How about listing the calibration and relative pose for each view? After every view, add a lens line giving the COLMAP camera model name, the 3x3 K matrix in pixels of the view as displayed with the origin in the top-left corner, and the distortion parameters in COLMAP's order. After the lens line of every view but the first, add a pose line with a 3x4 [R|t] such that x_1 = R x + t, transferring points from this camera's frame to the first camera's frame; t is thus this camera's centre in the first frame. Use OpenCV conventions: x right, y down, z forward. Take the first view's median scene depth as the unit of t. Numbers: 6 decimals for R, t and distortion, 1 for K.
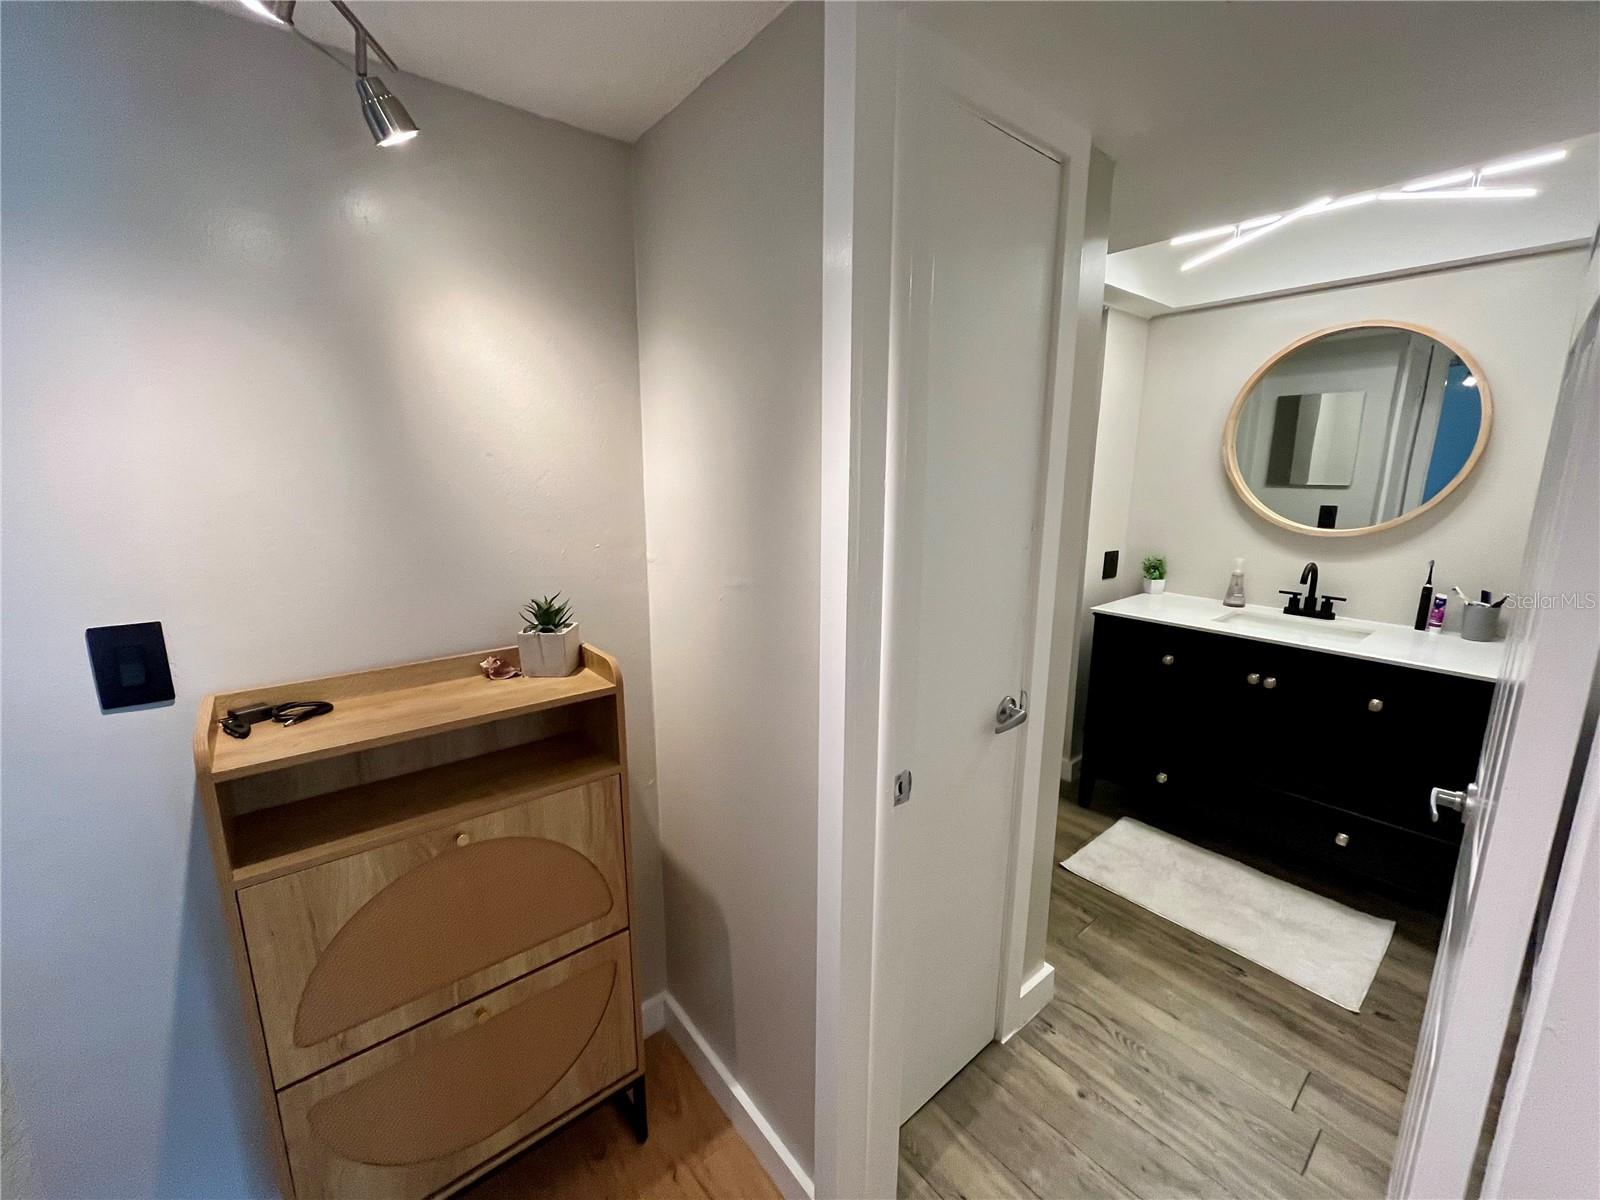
lens RADIAL K [[652.0, 0, 800.6], [0, 652.0, 600.2], [0, 0, 1]] dist [0.001531, 0.000047]
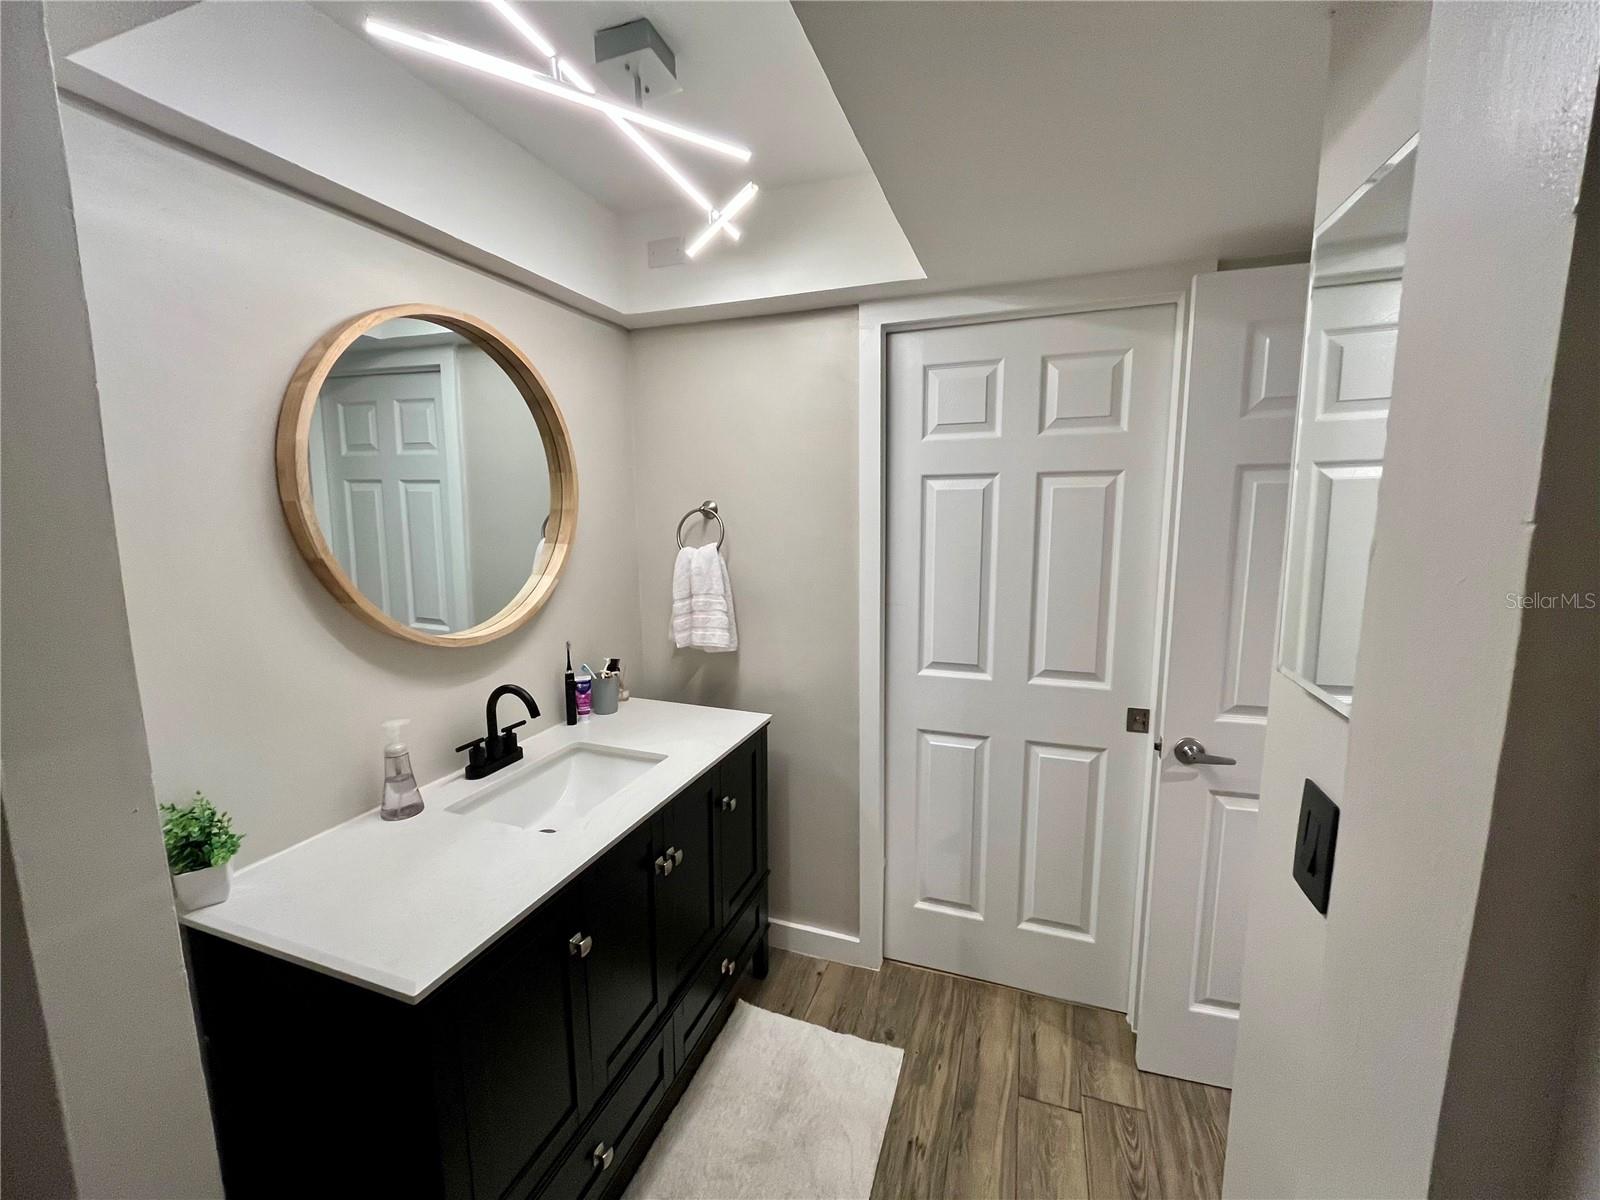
lens RADIAL K [[652.0, 0, 803.7], [0, 652.0, 591.9], [0, 0, 1]] dist [0.001531, 0.000047]
pose [[-0.525333, -0.106759, 0.844173, 0.110118], [0.177579, 0.956497, 0.231472, -0.258359], [-0.832161, 0.271507, -0.483521, 1.121265]]
